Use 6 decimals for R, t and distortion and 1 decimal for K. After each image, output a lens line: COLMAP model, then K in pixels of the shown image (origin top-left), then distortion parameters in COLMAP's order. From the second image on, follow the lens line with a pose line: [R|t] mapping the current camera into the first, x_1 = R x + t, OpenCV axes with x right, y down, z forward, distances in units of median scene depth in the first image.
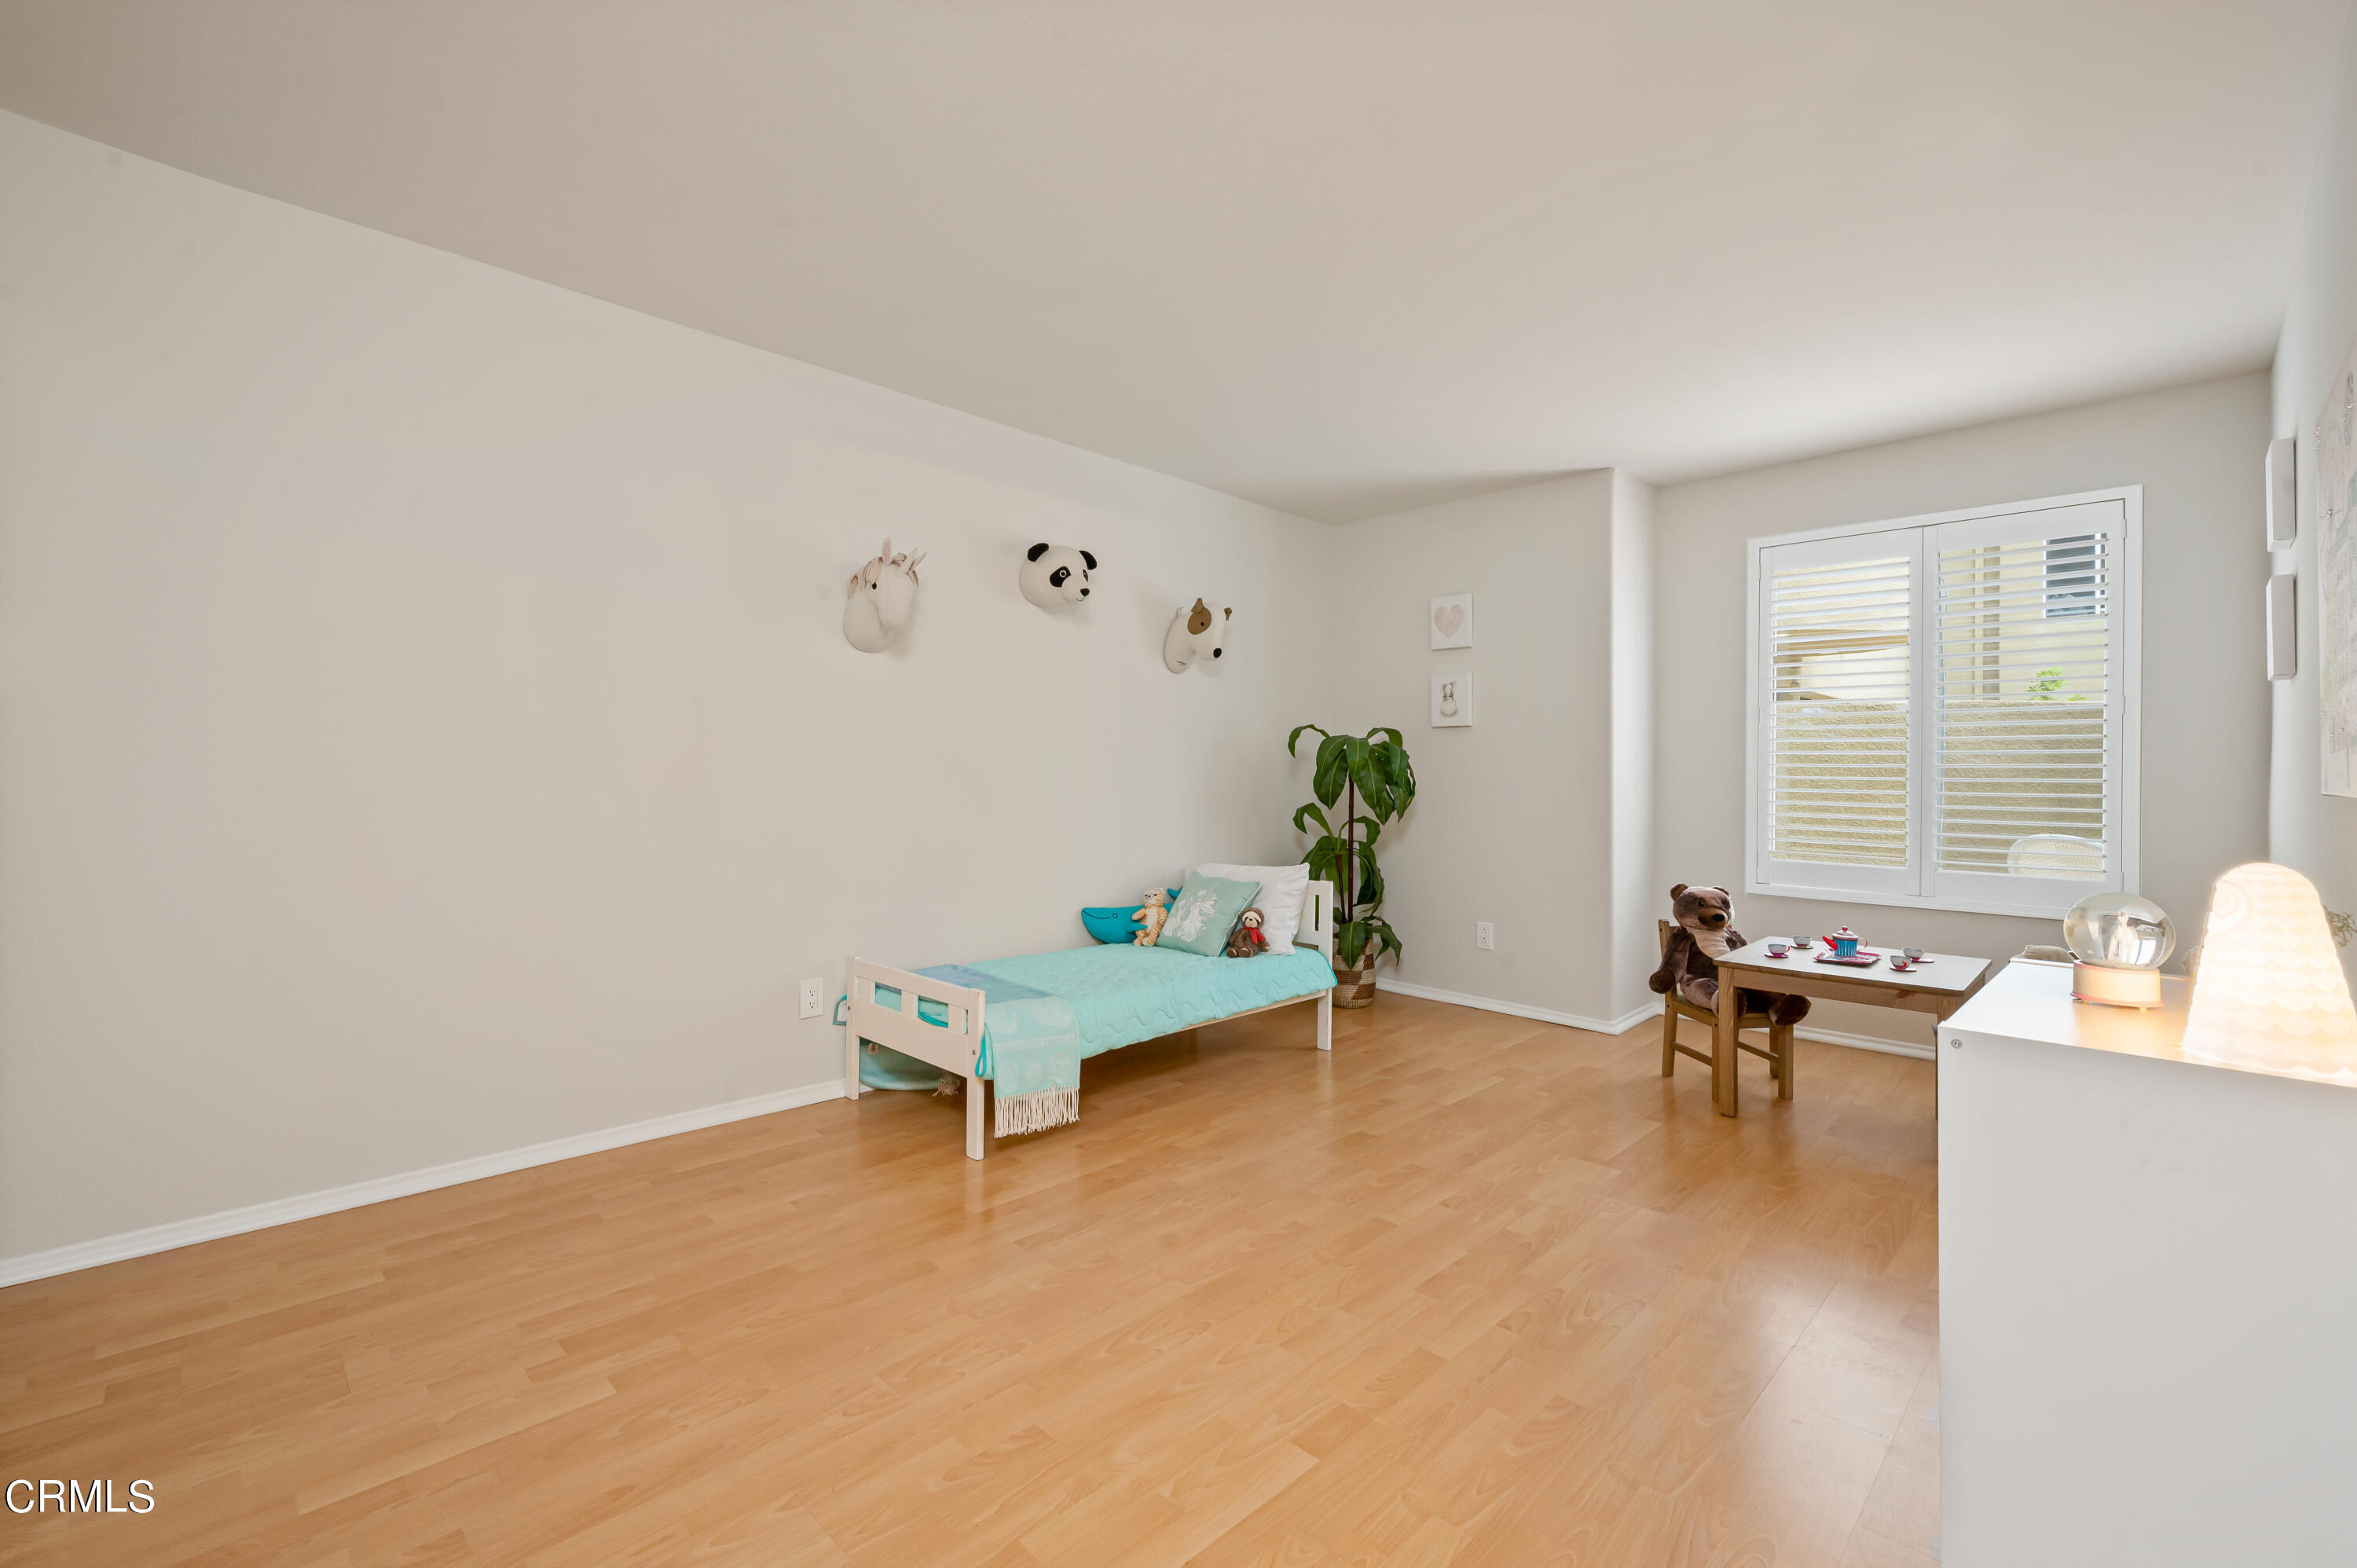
lens RADIAL K [[994.3, 0, 1178.5], [0, 994.3, 784.0], [0, 0, 1]] dist [-0.001681, -0.000145]
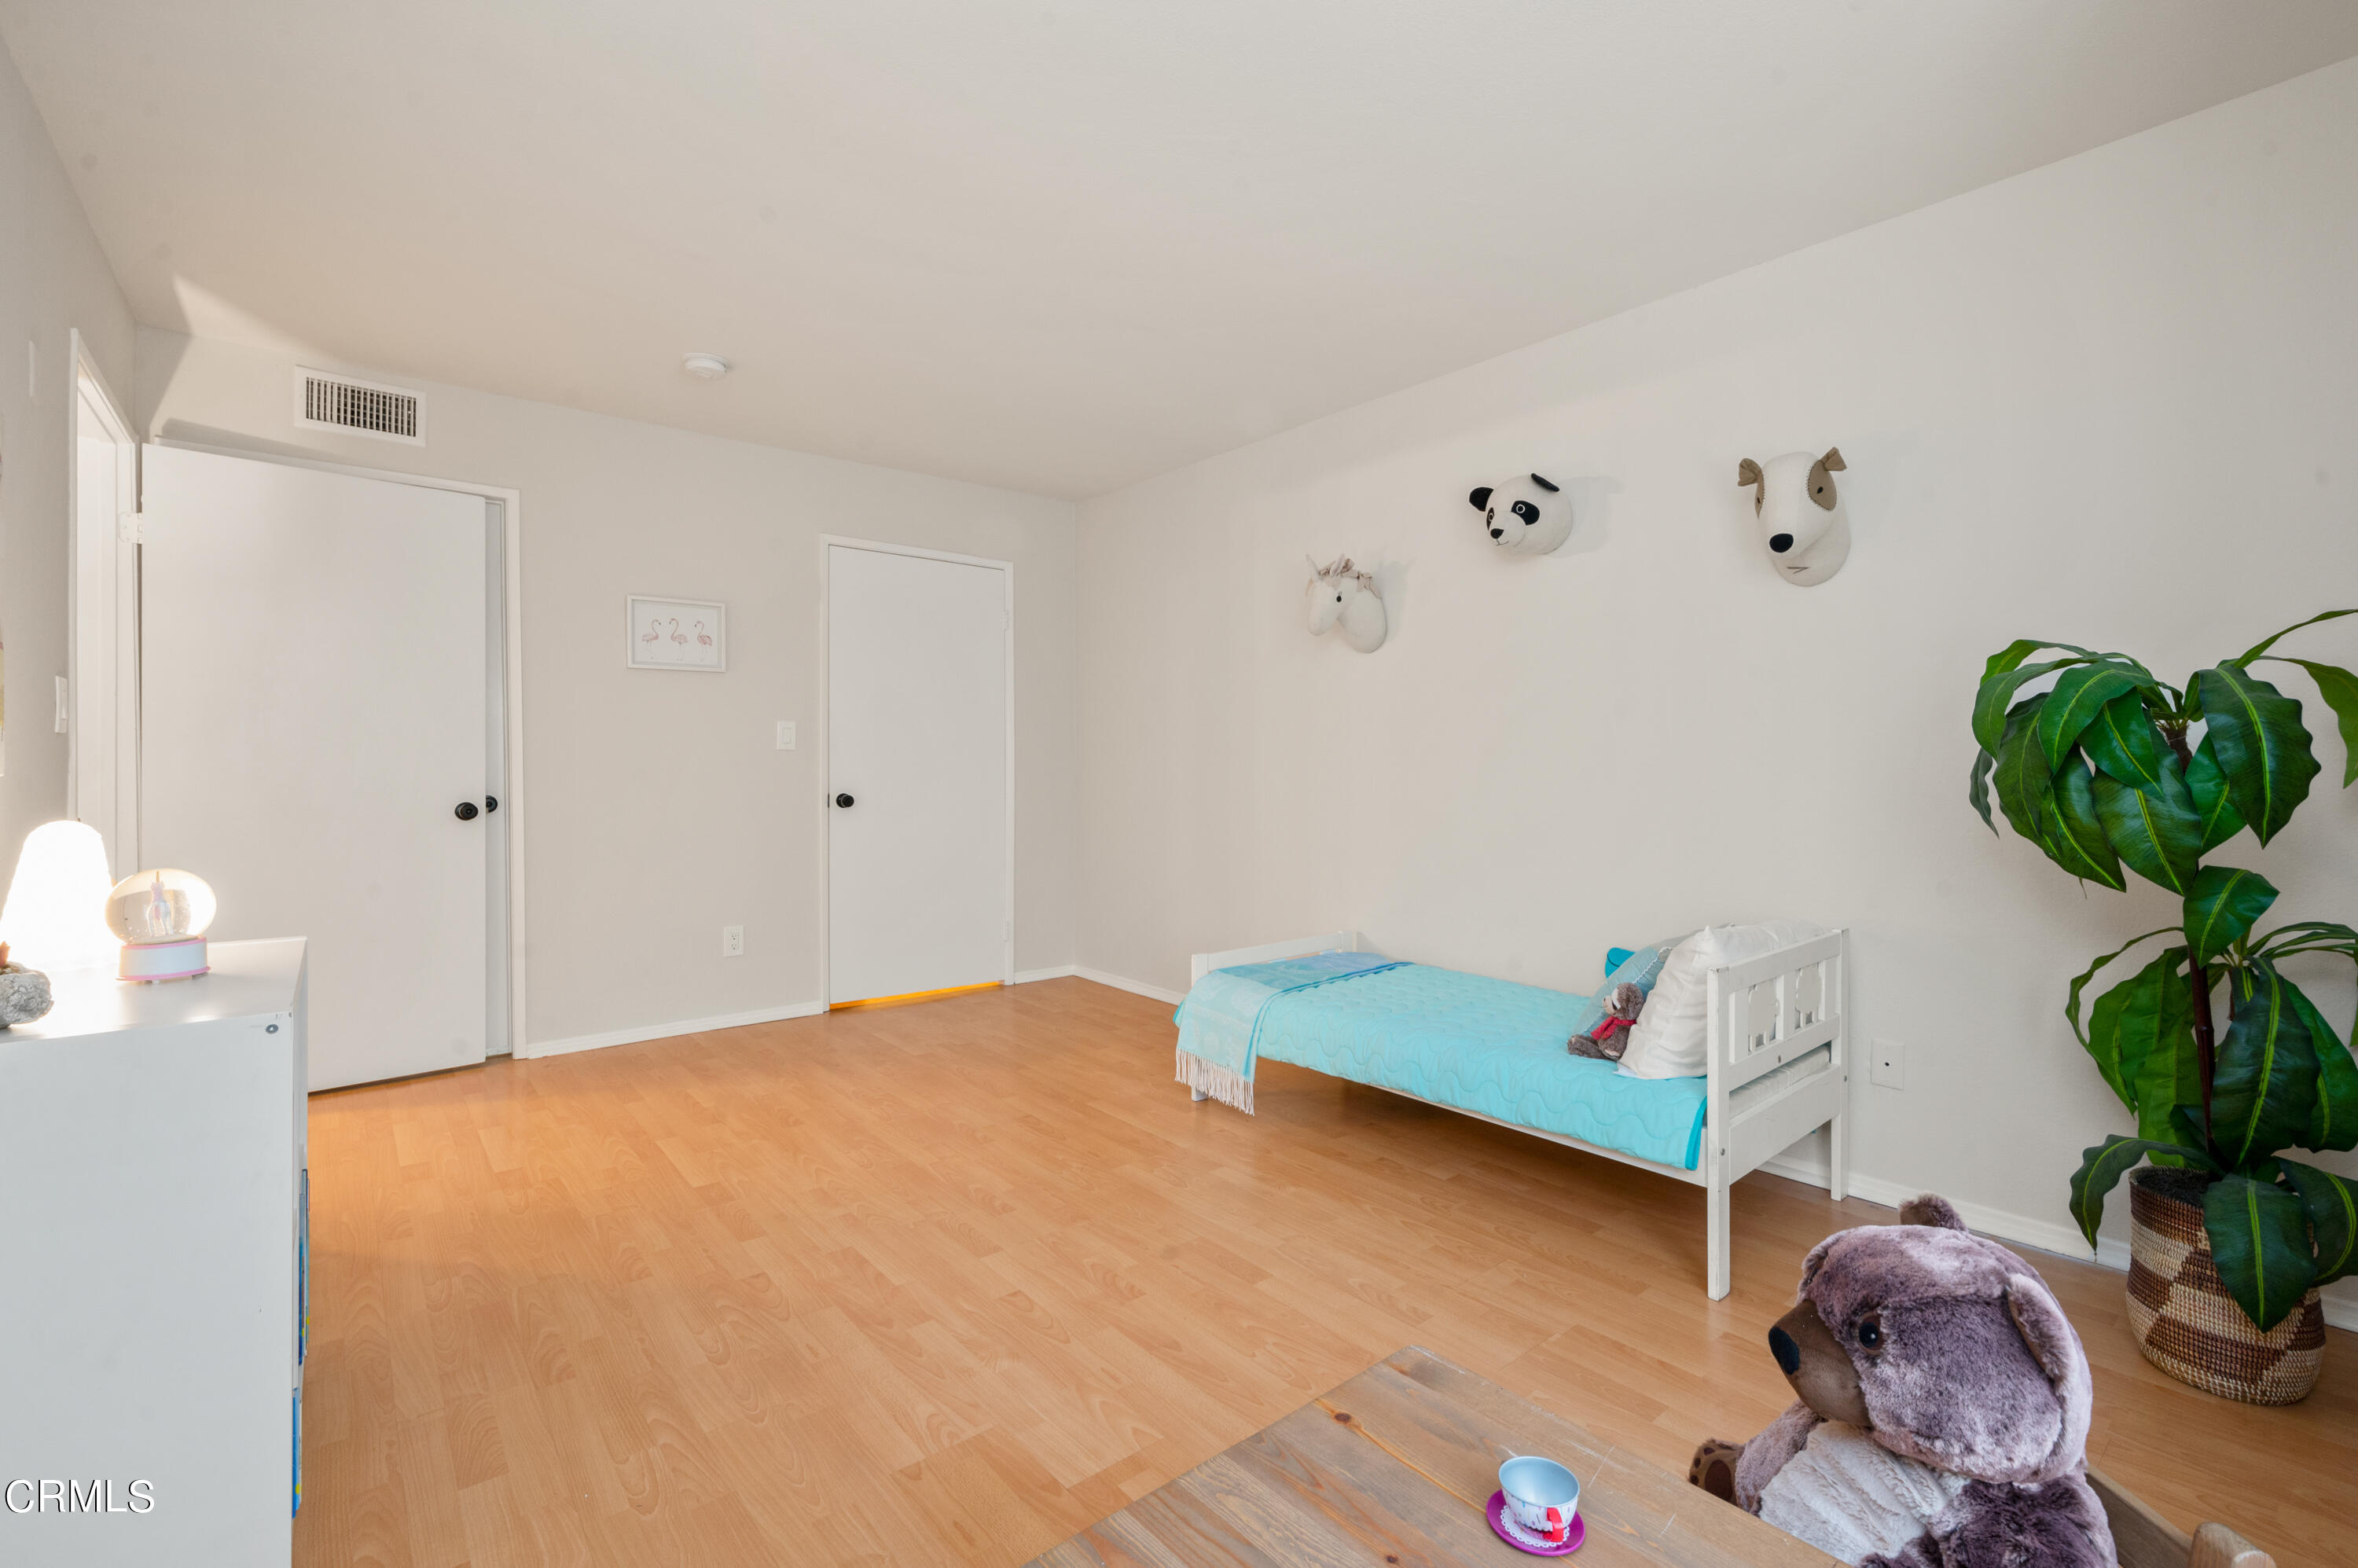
lens RADIAL K [[1012.1, 0, 1179.0], [0, 1012.1, 784.0], [0, 0, 1]] dist [0.009113, -0.000048]
pose [[-0.082407, 0.009433, -0.996554, 0.867379], [-0.004239, 0.999943, 0.009816, 0.000030], [0.996590, 0.005034, -0.082362, 0.967028]]
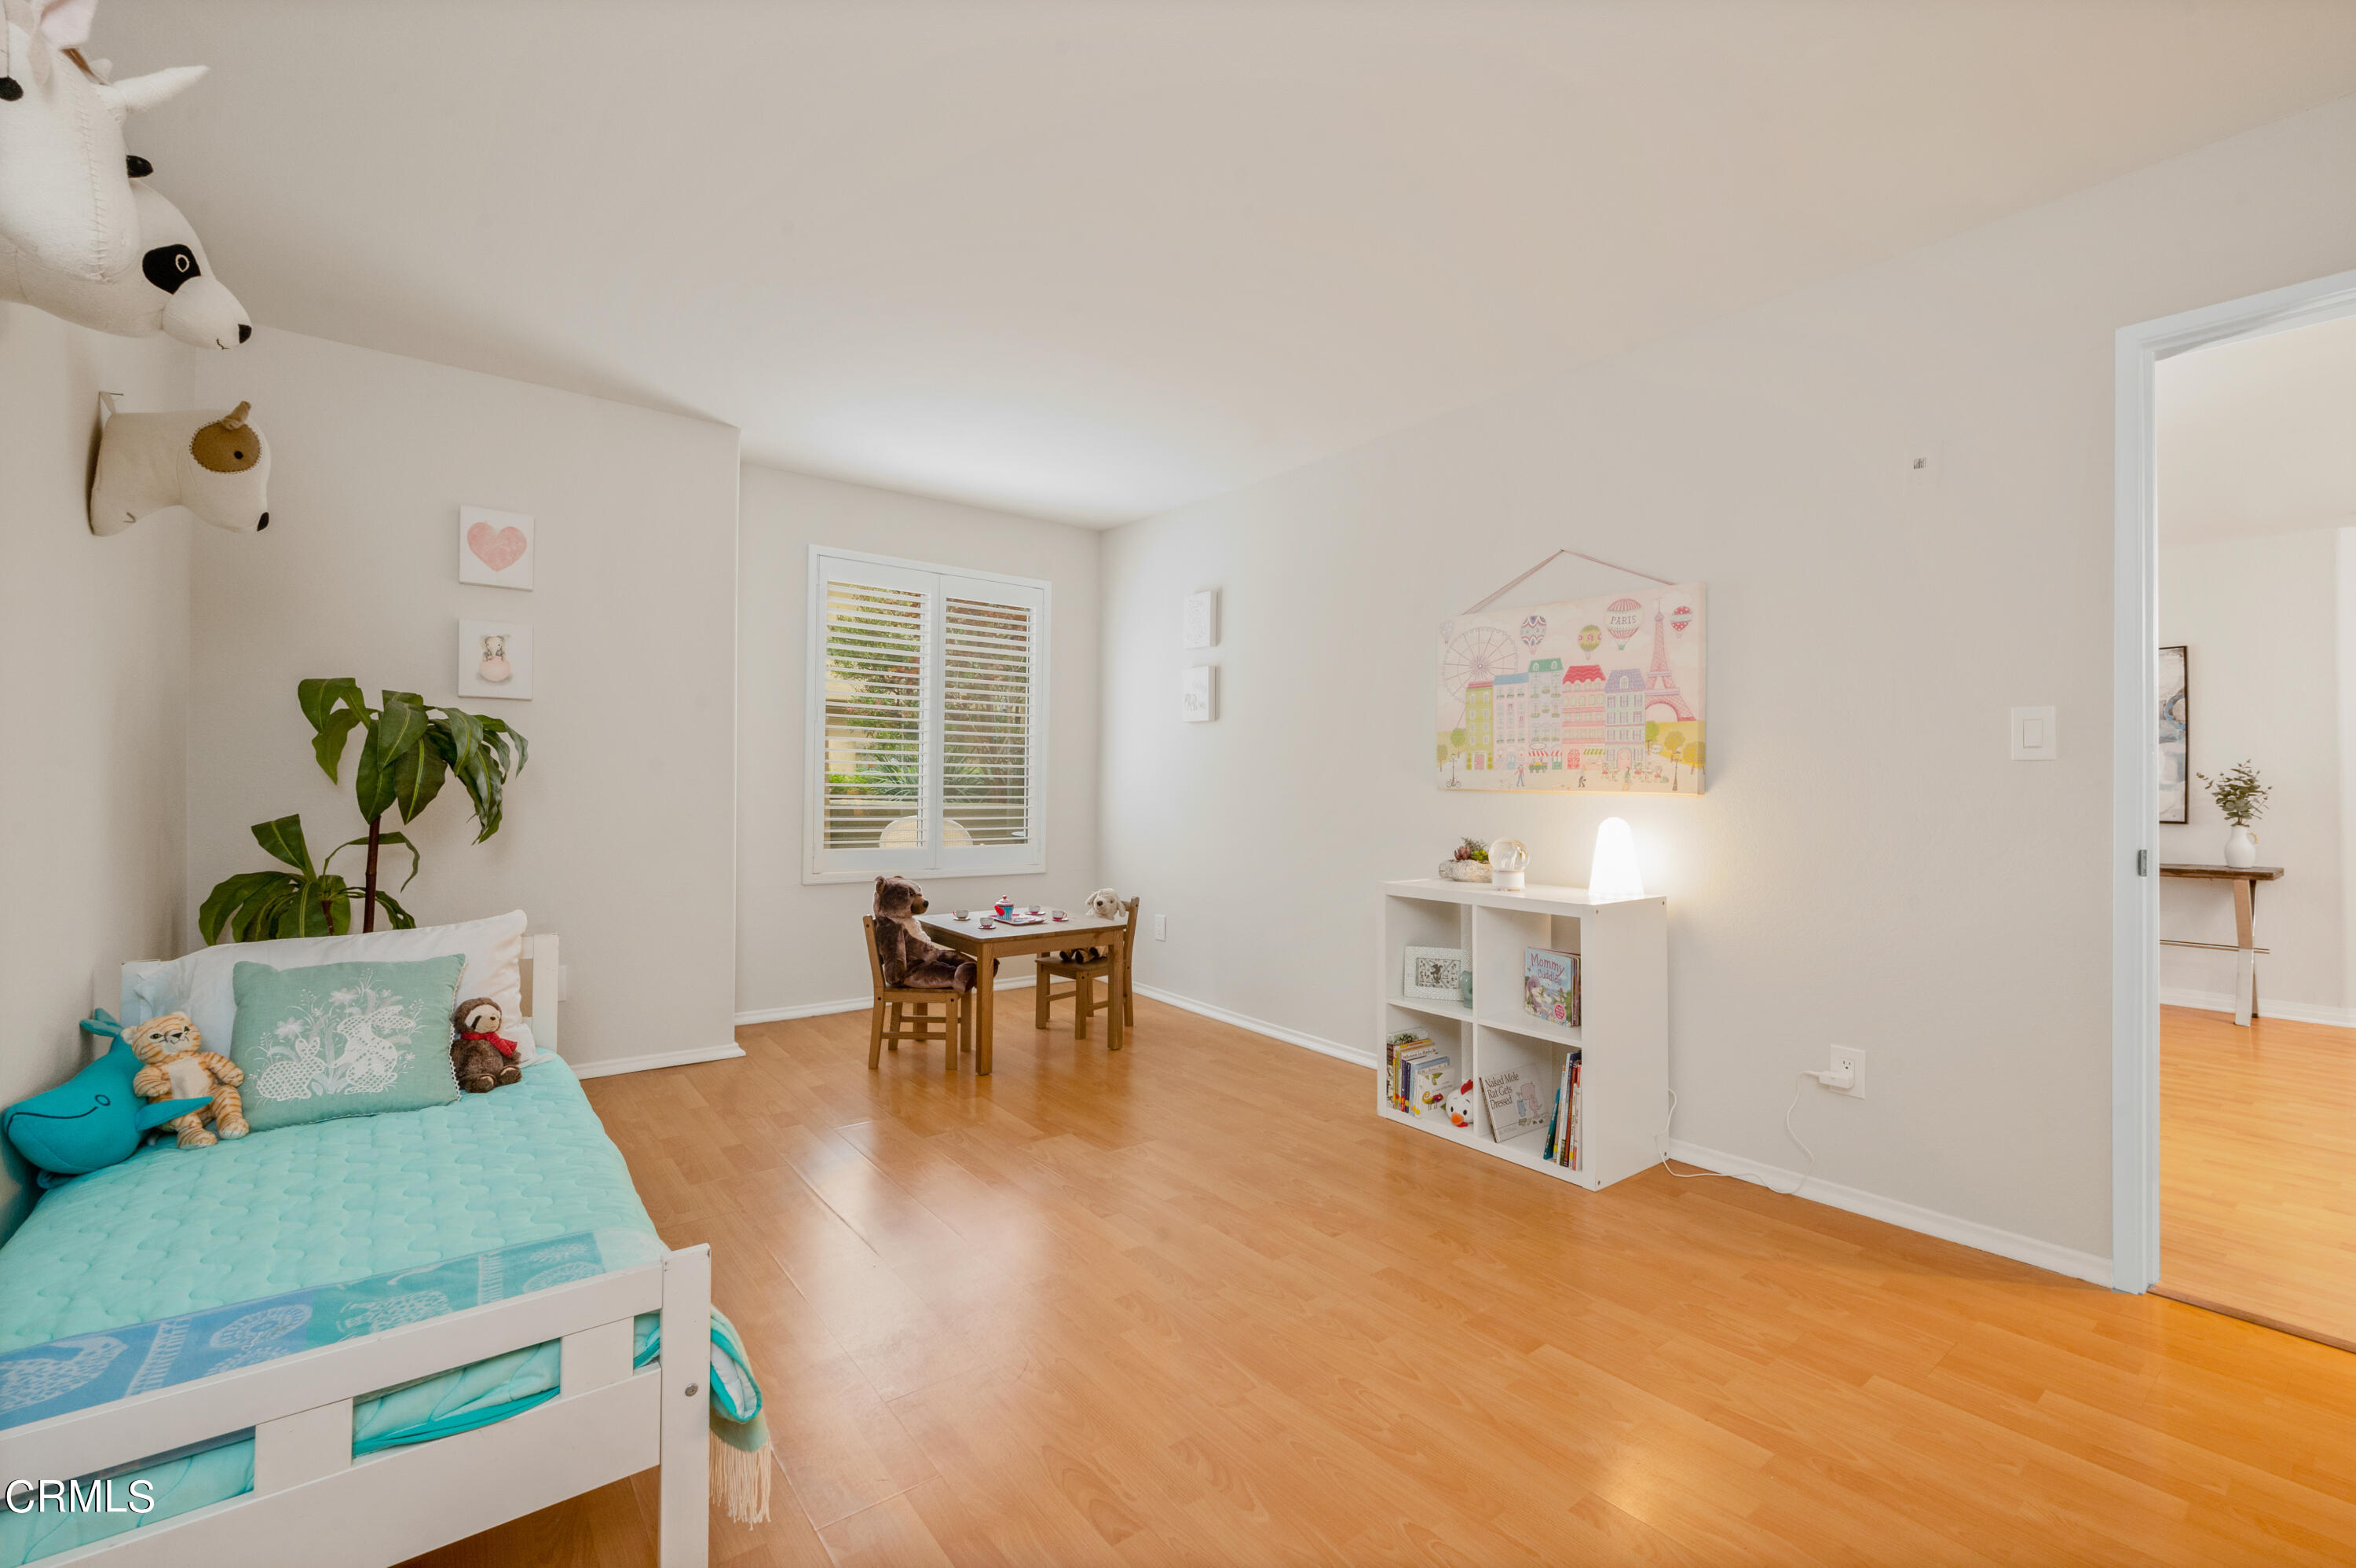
lens RADIAL K [[1011.2, 0, 1178.0], [0, 1011.2, 784.0], [0, 0, 1]] dist [0.009113, -0.000048]
pose [[0.116847, -0.008841, 0.993111, -0.572730], [-0.003595, 0.999950, 0.009325, -0.008158], [-0.993143, -0.004659, 0.116809, 0.656521]]
